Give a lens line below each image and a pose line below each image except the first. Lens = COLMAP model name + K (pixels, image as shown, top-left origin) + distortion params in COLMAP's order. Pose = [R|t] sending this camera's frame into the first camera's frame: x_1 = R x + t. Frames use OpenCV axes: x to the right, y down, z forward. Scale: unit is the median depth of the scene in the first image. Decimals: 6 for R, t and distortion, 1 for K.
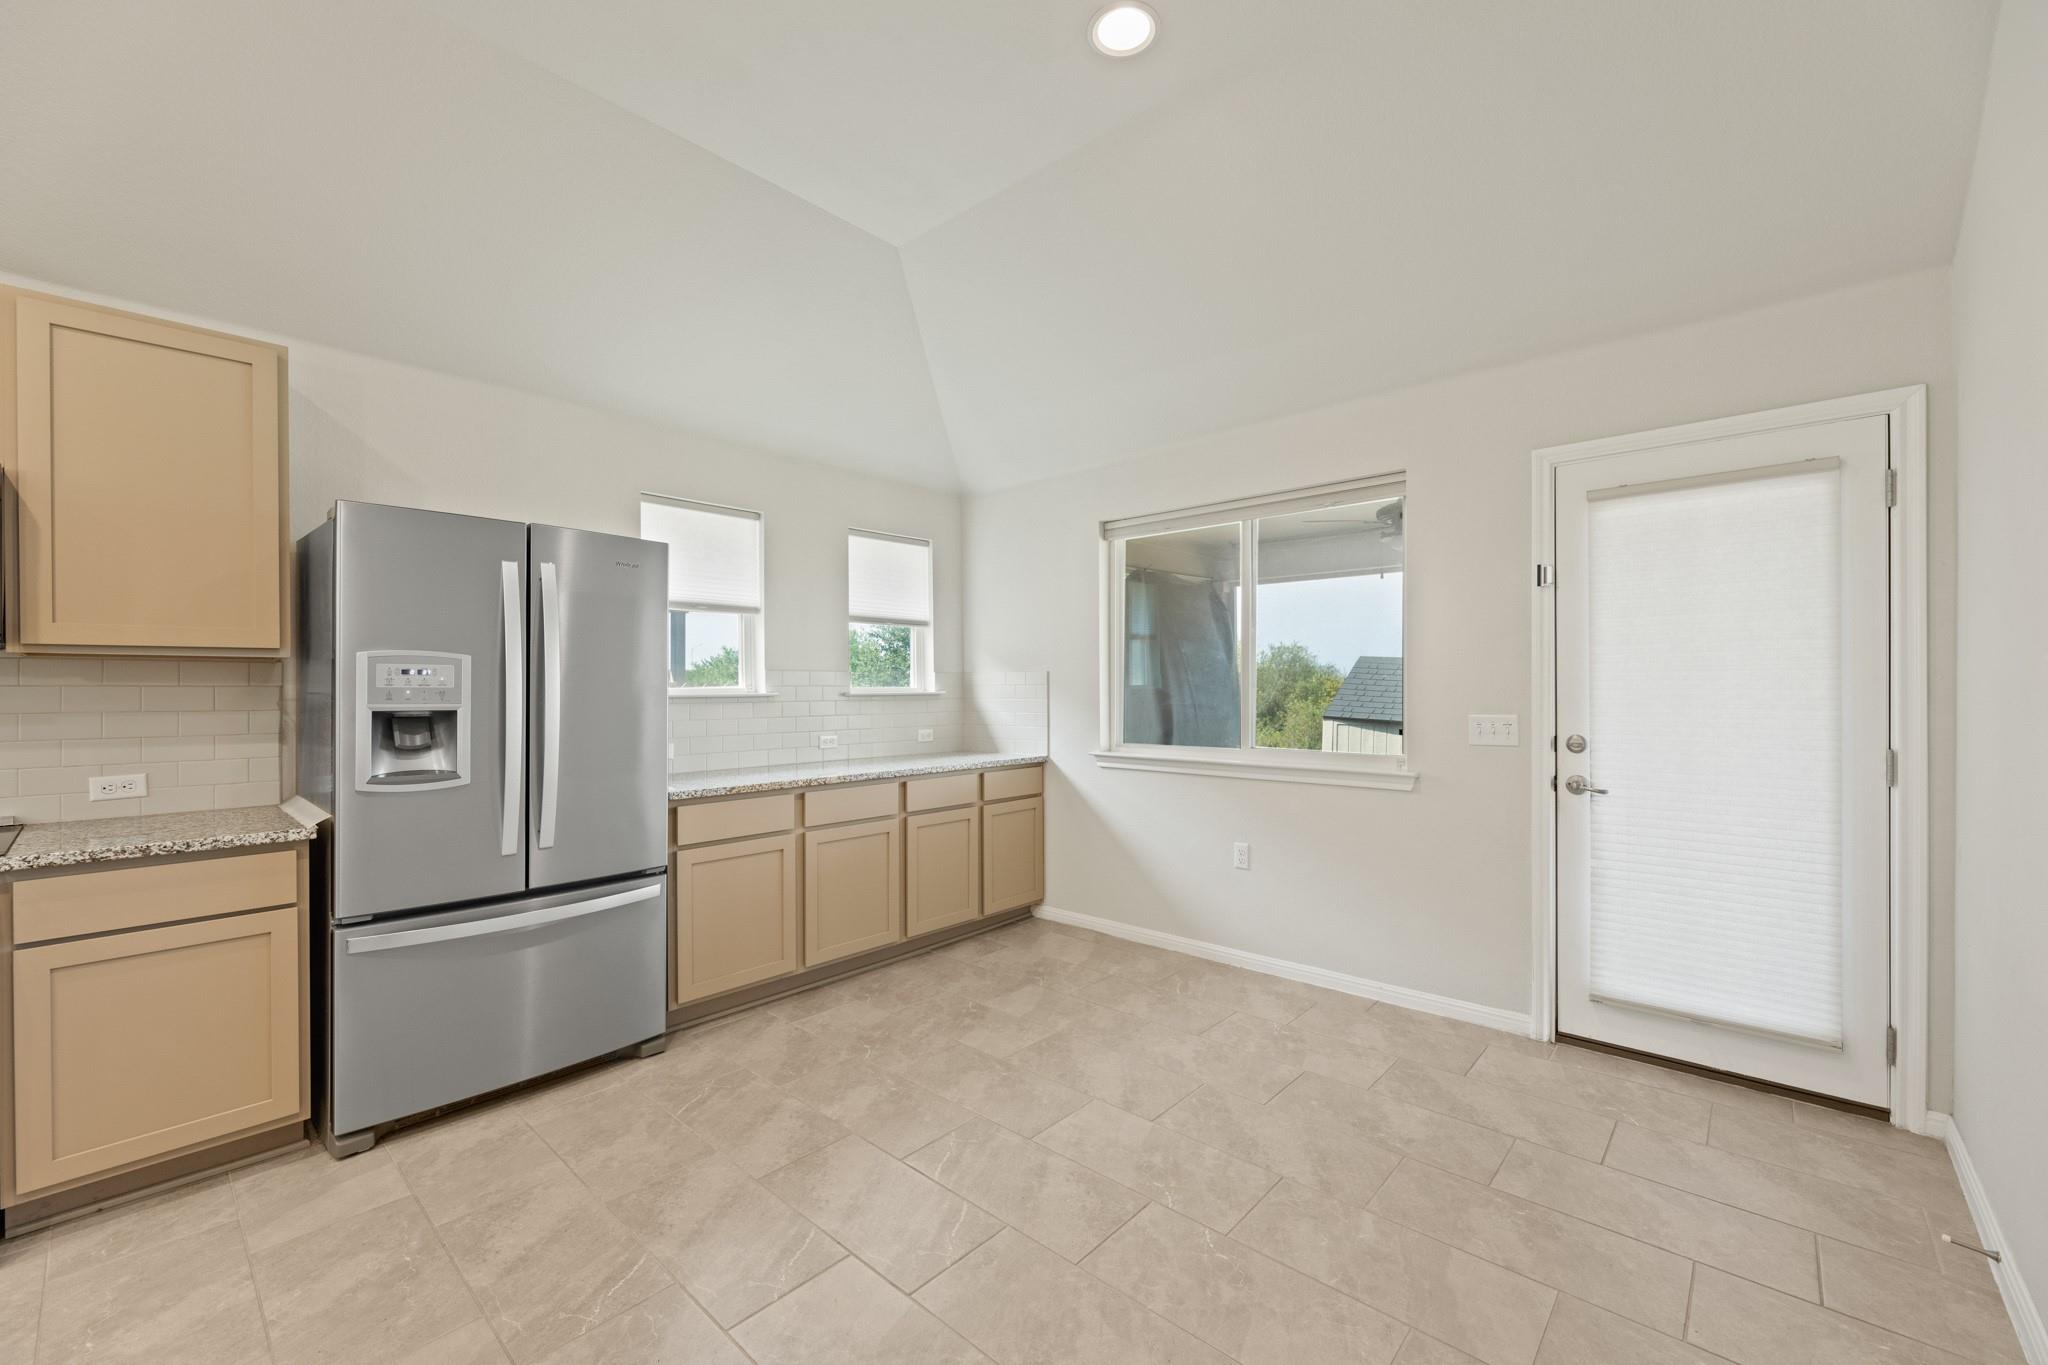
lens RADIAL K [[832.5, 0, 1019.6], [0, 832.5, 687.5], [0, 0, 1]] dist [0.003183, -0.001187]
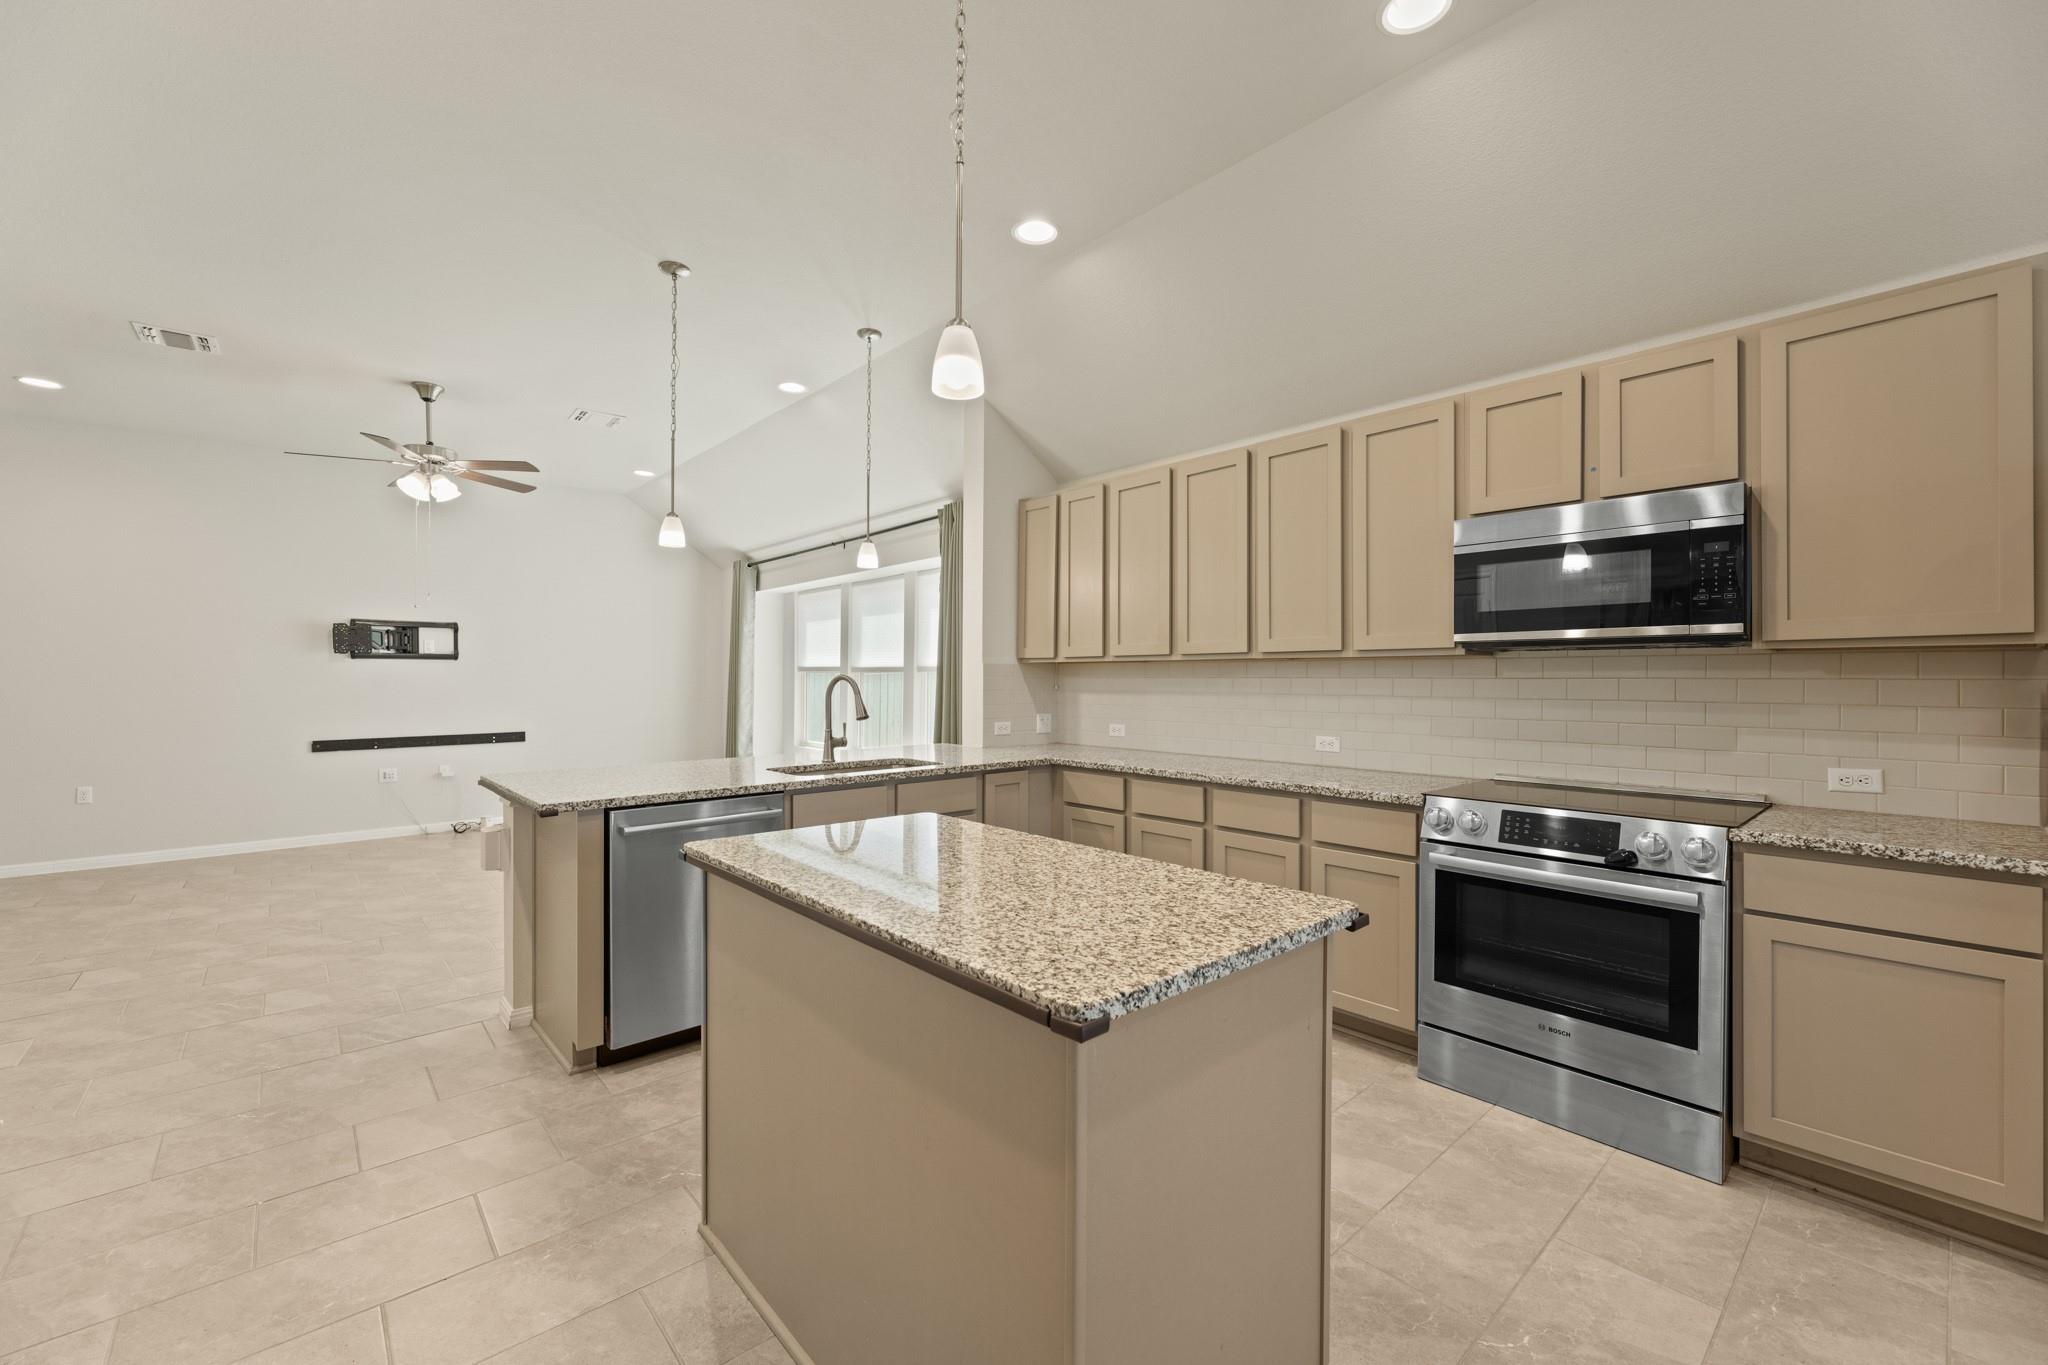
lens RADIAL K [[832.5, 0, 1025.4], [0, 832.5, 680.5], [0, 0, 1]] dist [0.003183, -0.001187]
pose [[-0.109182, 0.002847, -0.994018, 0.014918], [-0.003271, 0.999989, 0.003224, -0.000011], [0.994016, 0.003604, -0.109172, 0.105810]]
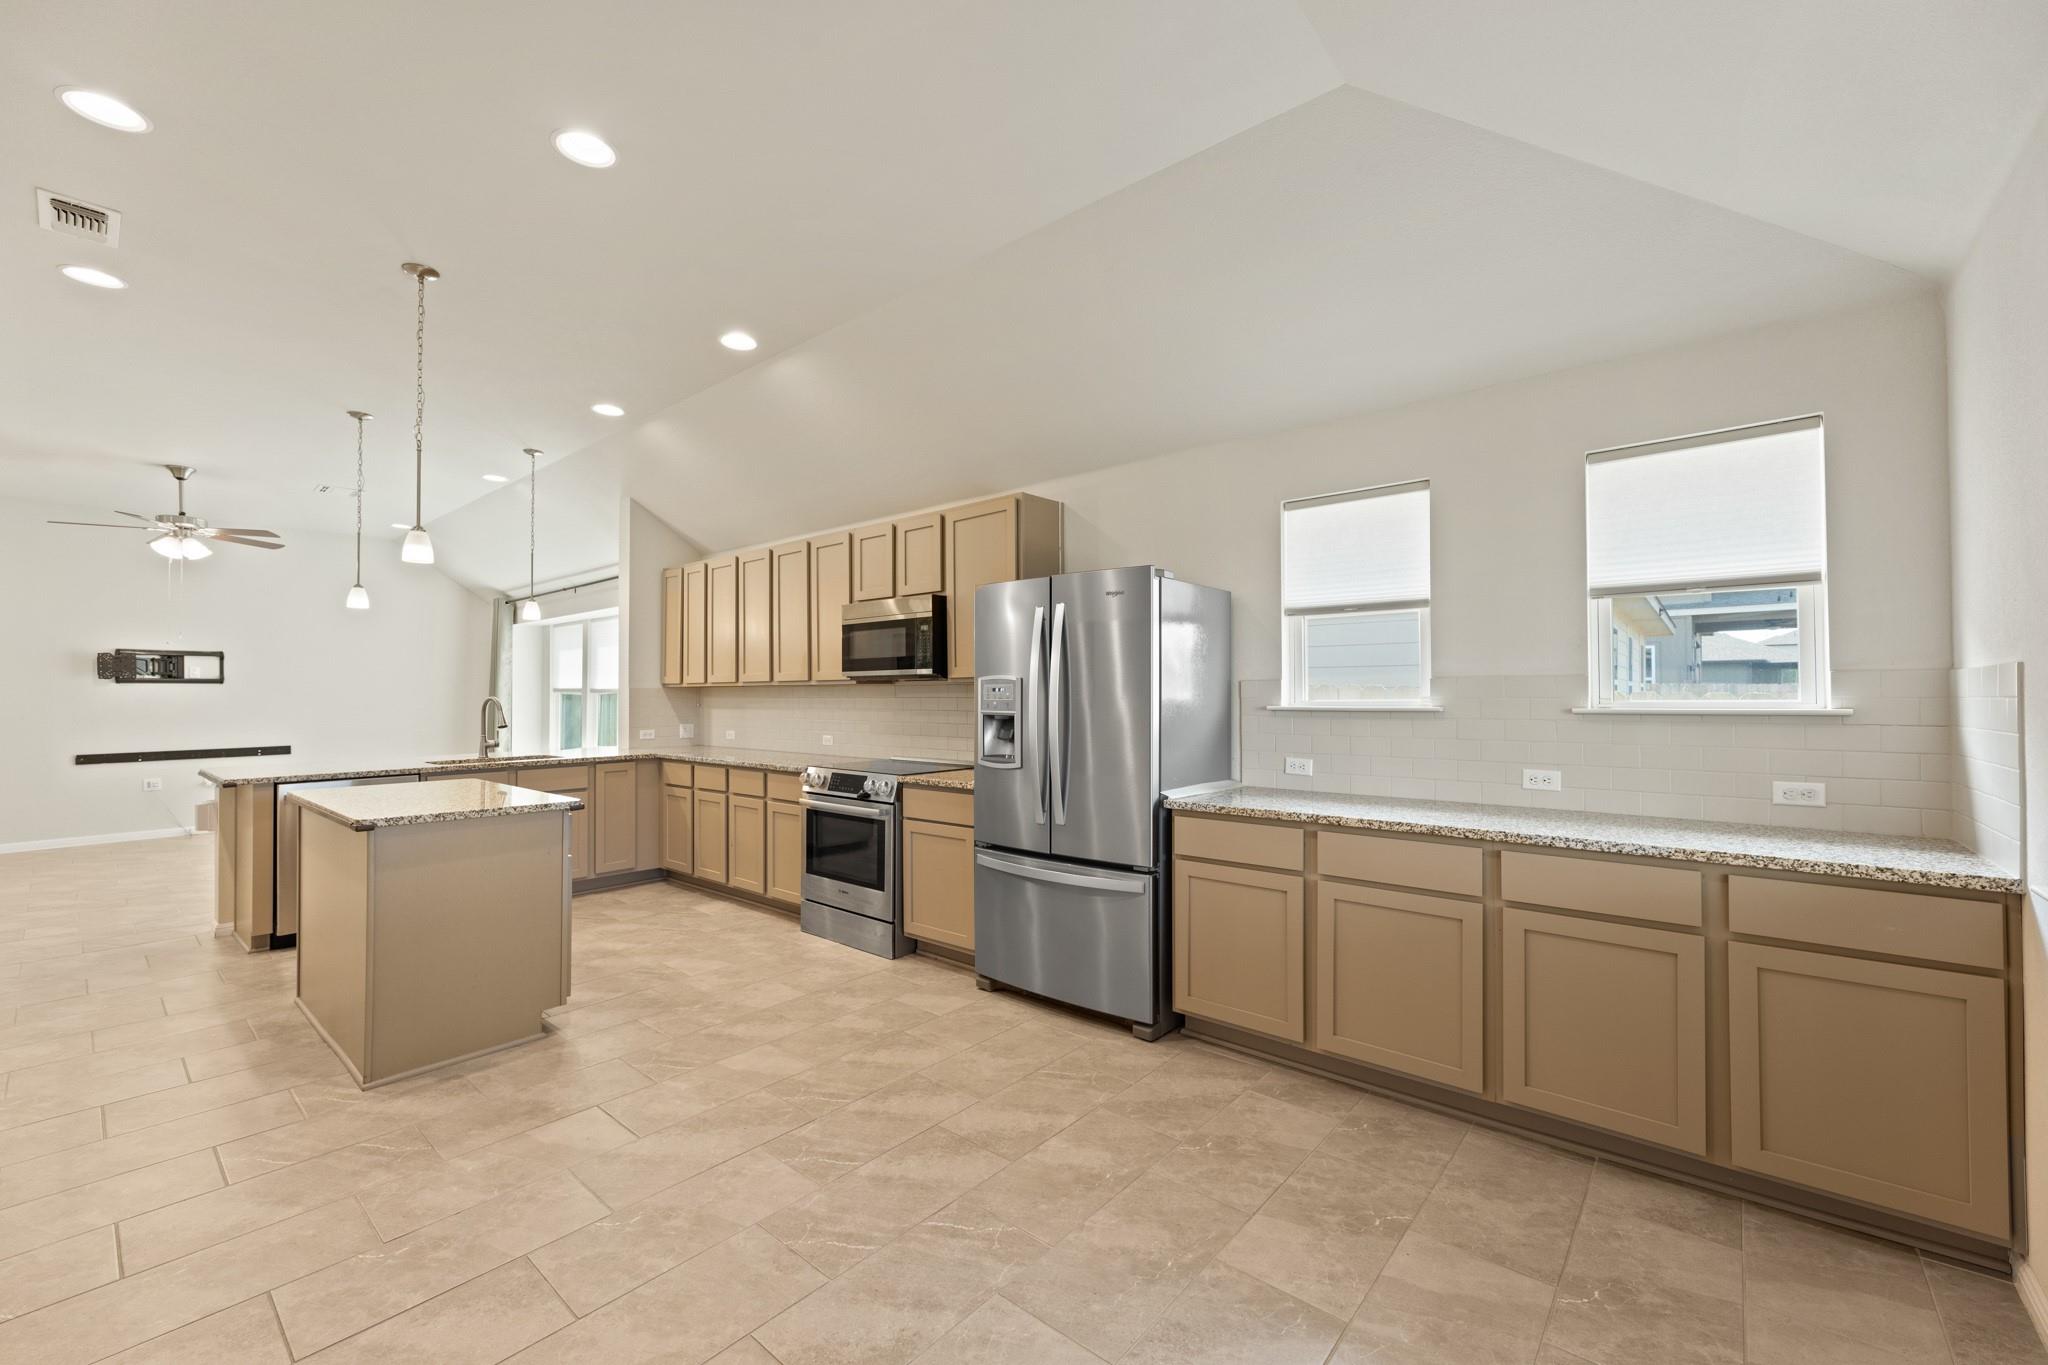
lens RADIAL K [[832.5, 0, 1025.2], [0, 832.5, 685.1], [0, 0, 1]] dist [0.003183, -0.001187]
pose [[0.024130, -0.011592, -0.999642, 0.655785], [0.001048, 0.999933, -0.011570, -0.007830], [0.999708, -0.000768, 0.024141, 0.836124]]
